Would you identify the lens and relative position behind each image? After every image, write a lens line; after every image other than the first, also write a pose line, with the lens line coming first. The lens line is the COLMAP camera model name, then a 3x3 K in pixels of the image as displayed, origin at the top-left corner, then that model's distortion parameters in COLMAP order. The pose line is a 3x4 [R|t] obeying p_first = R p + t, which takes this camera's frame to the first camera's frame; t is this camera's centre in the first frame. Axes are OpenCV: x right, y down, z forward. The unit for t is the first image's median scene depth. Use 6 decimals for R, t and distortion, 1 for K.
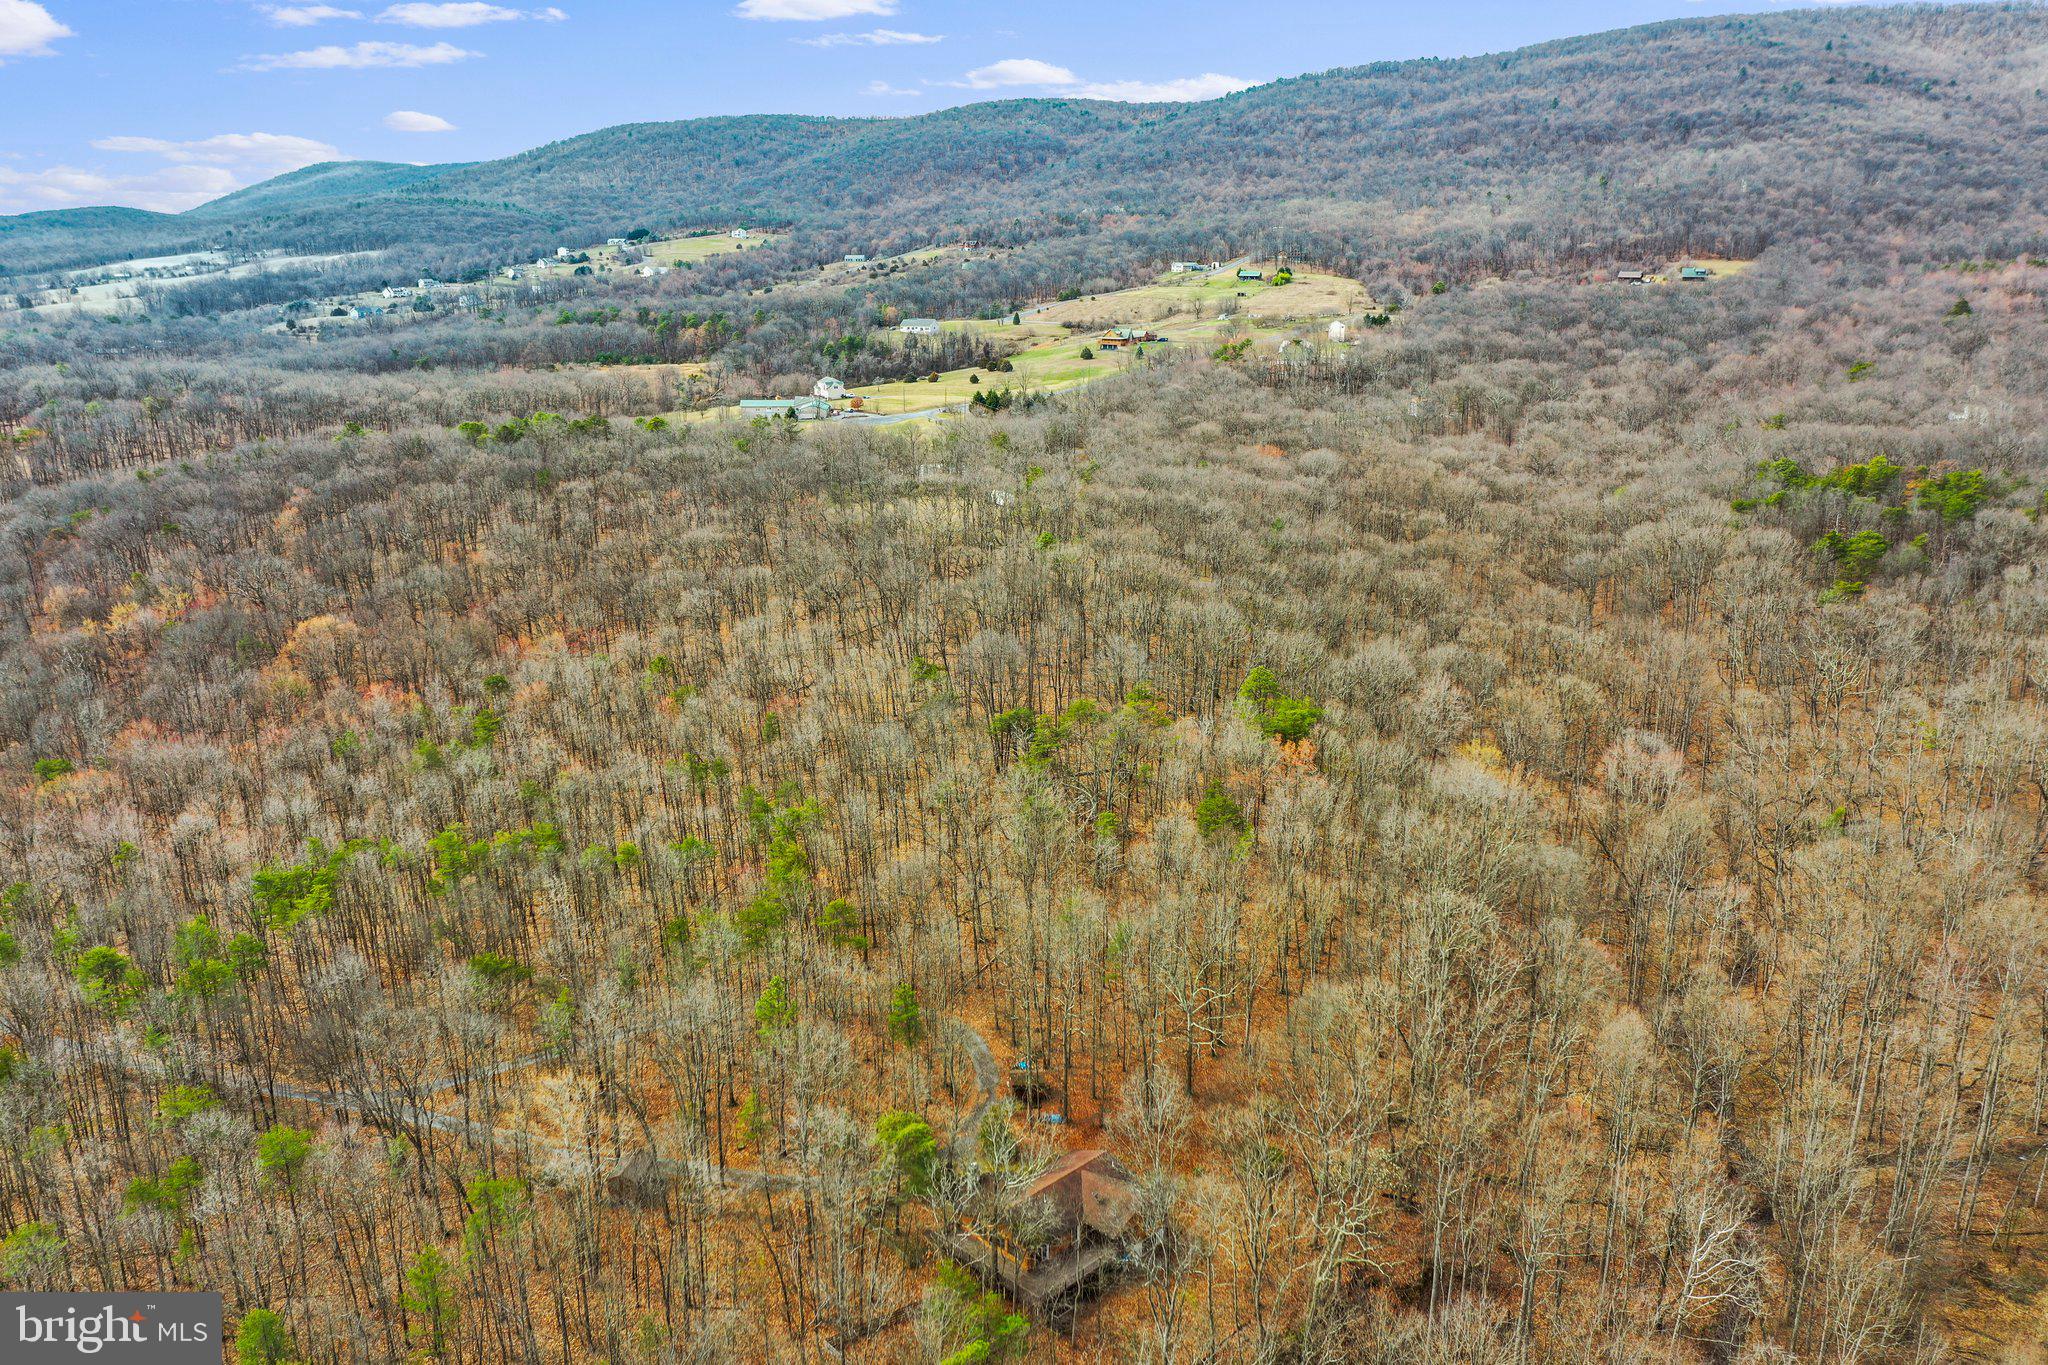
lens RADIAL K [[1615.4, 0, 1017.7], [0, 1615.4, 682.5], [0, 0, 1]] dist [-0.009811, 0.001293]
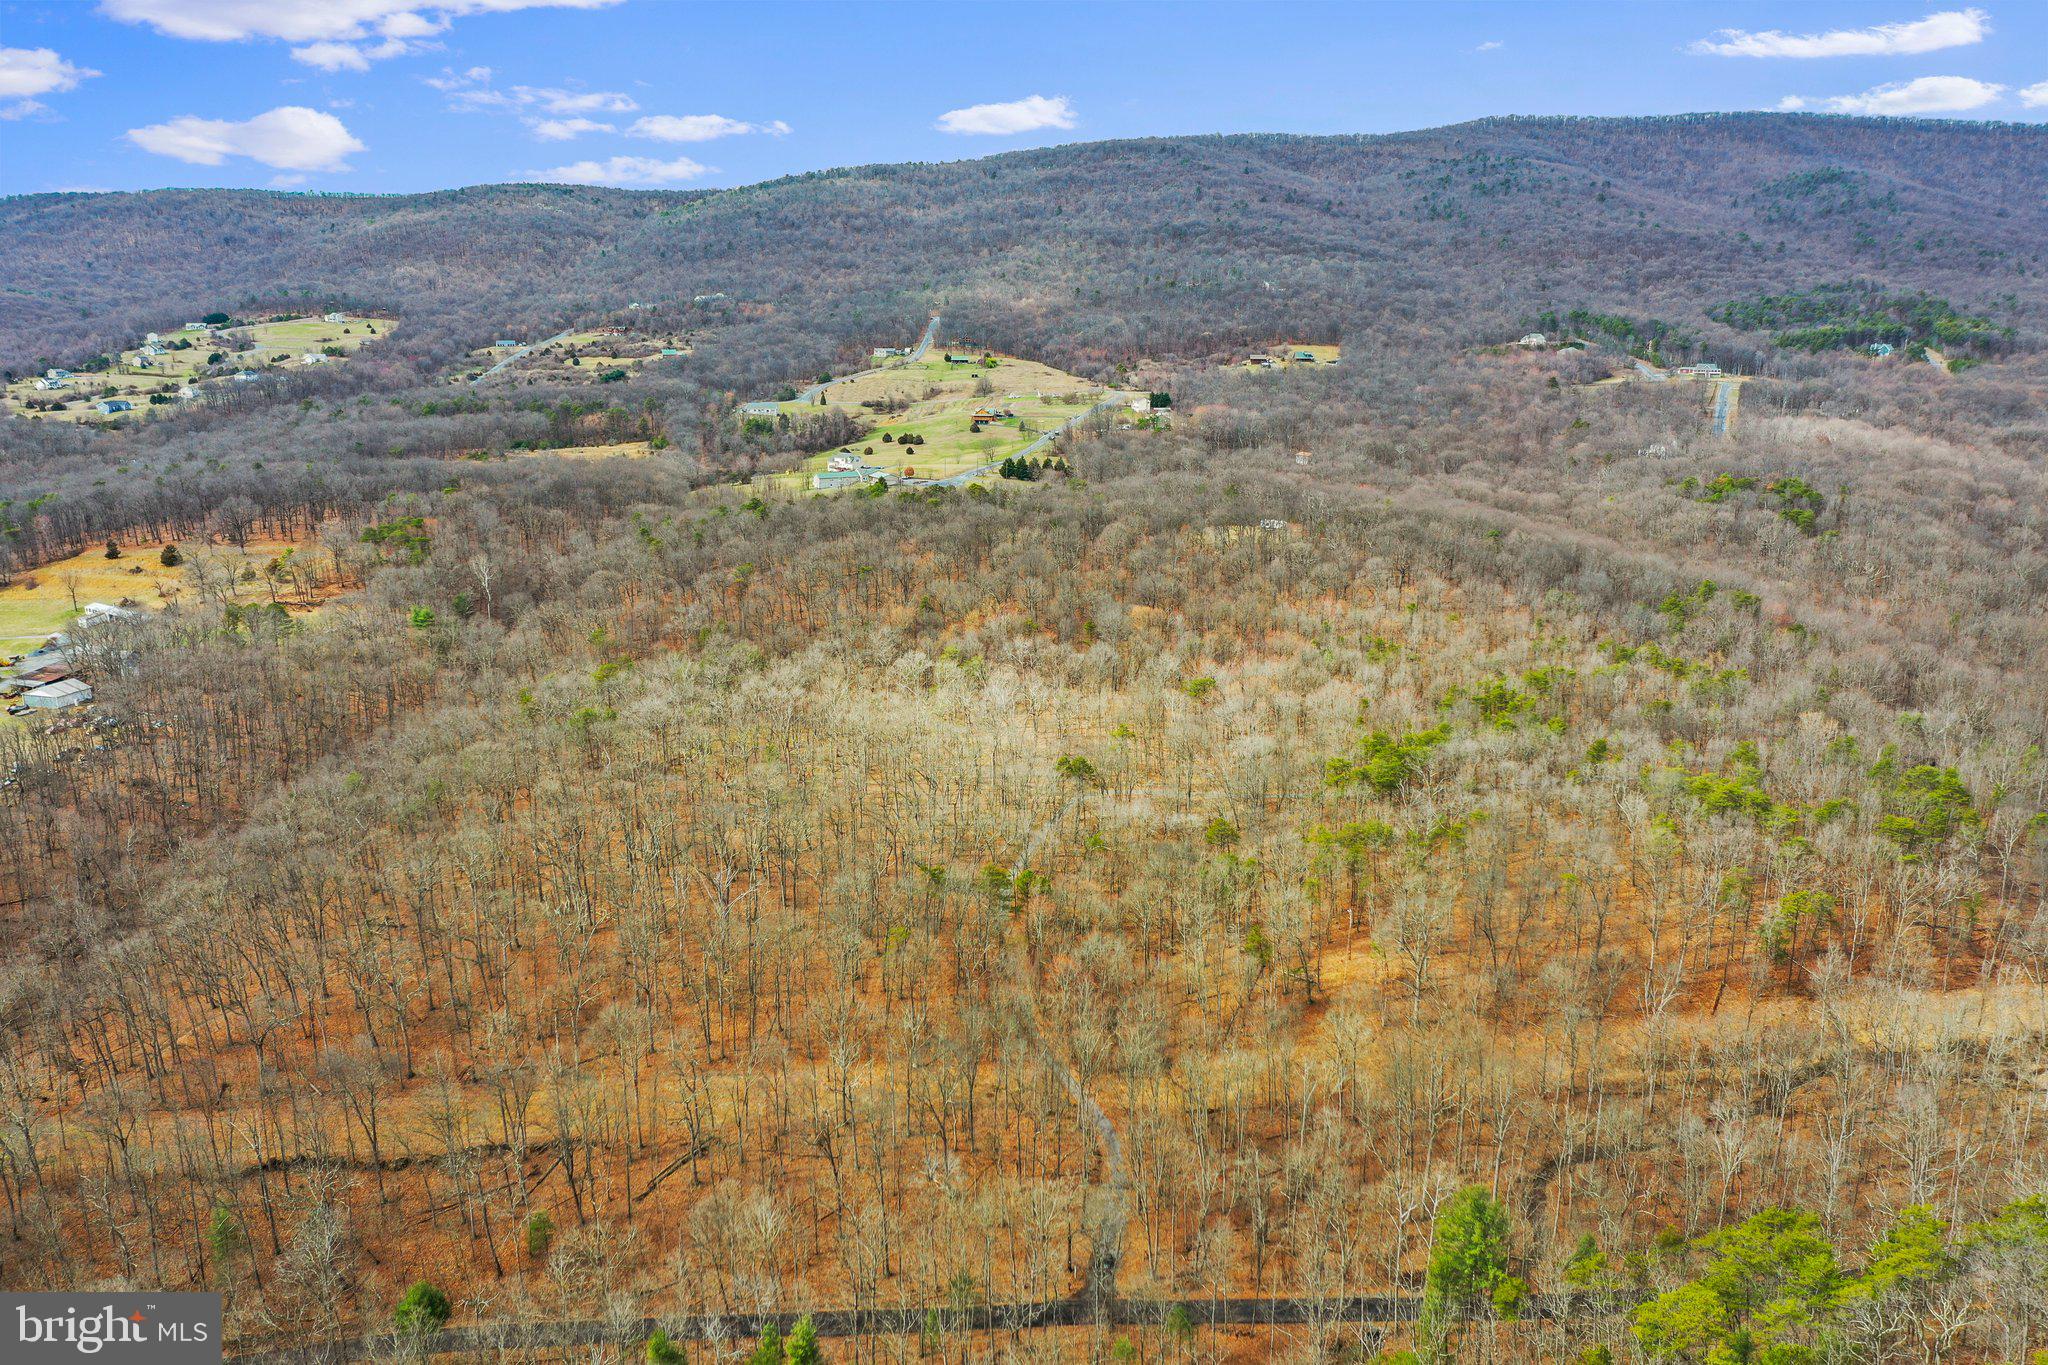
lens RADIAL K [[1615.4, 0, 1017.7], [0, 1615.4, 682.5], [0, 0, 1]] dist [-0.009811, 0.001293]
pose [[0.904328, -0.088564, 0.417550, -0.311616], [0.107687, 0.993932, -0.022412, 0.004905], [-0.413031, 0.065233, 0.908378, -0.038720]]
